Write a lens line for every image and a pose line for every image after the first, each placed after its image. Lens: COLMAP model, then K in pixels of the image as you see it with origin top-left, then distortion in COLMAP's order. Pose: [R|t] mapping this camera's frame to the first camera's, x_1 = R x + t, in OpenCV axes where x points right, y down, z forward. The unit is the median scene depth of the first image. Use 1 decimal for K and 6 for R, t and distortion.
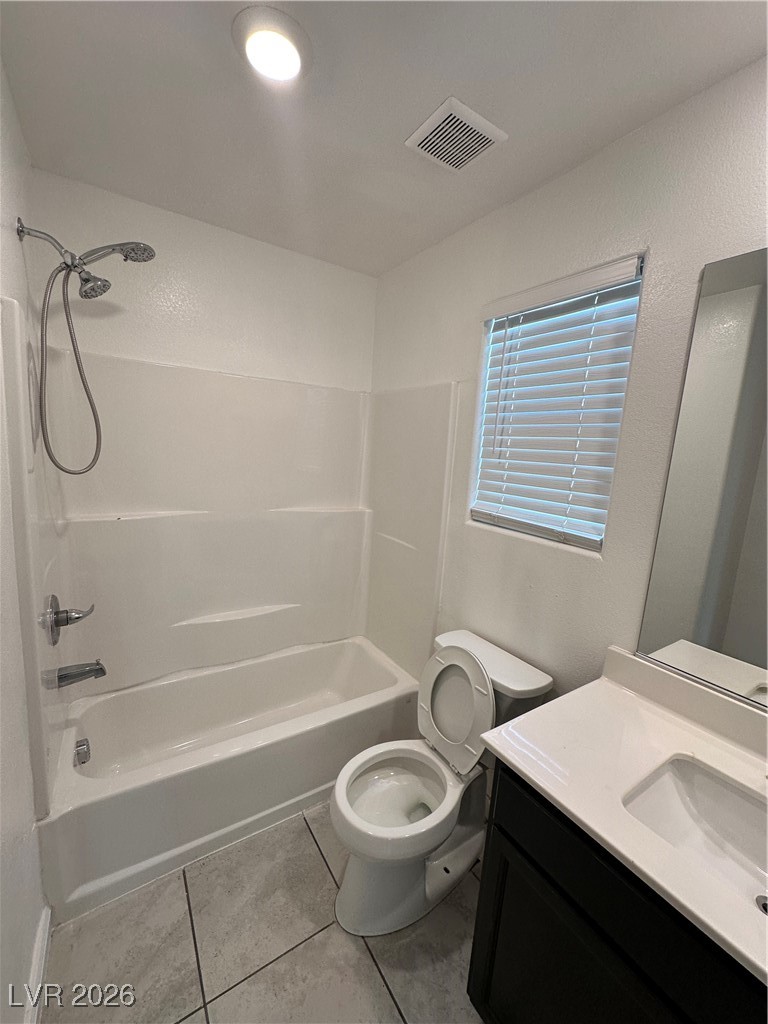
lens RADIAL K [[406.8, 0, 383.5], [0, 406.8, 509.9], [0, 0, 1]] dist [-0.004894, 0.000162]
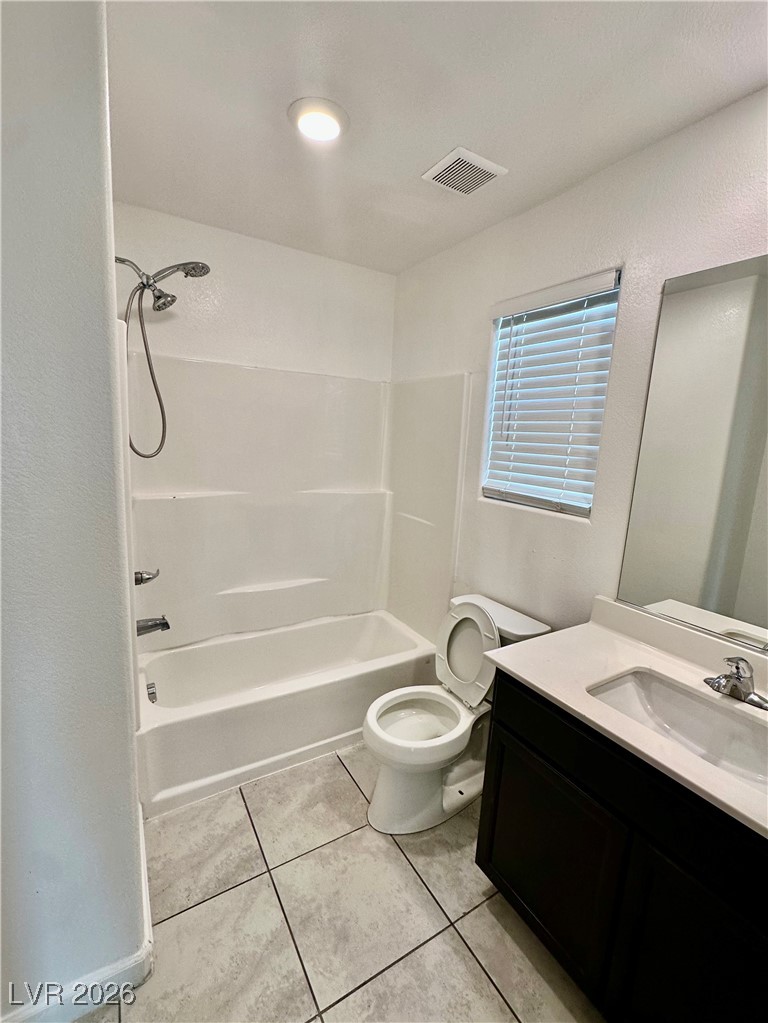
lens RADIAL K [[439.6, 0, 384.4], [0, 439.6, 507.9], [0, 0, 1]] dist [-0.002844, -0.000158]
pose [[0.999384, -0.006621, -0.034468, -0.017606], [0.006949, 0.999932, 0.009411, 0.055355], [0.034403, -0.009645, 0.999361, -0.284562]]
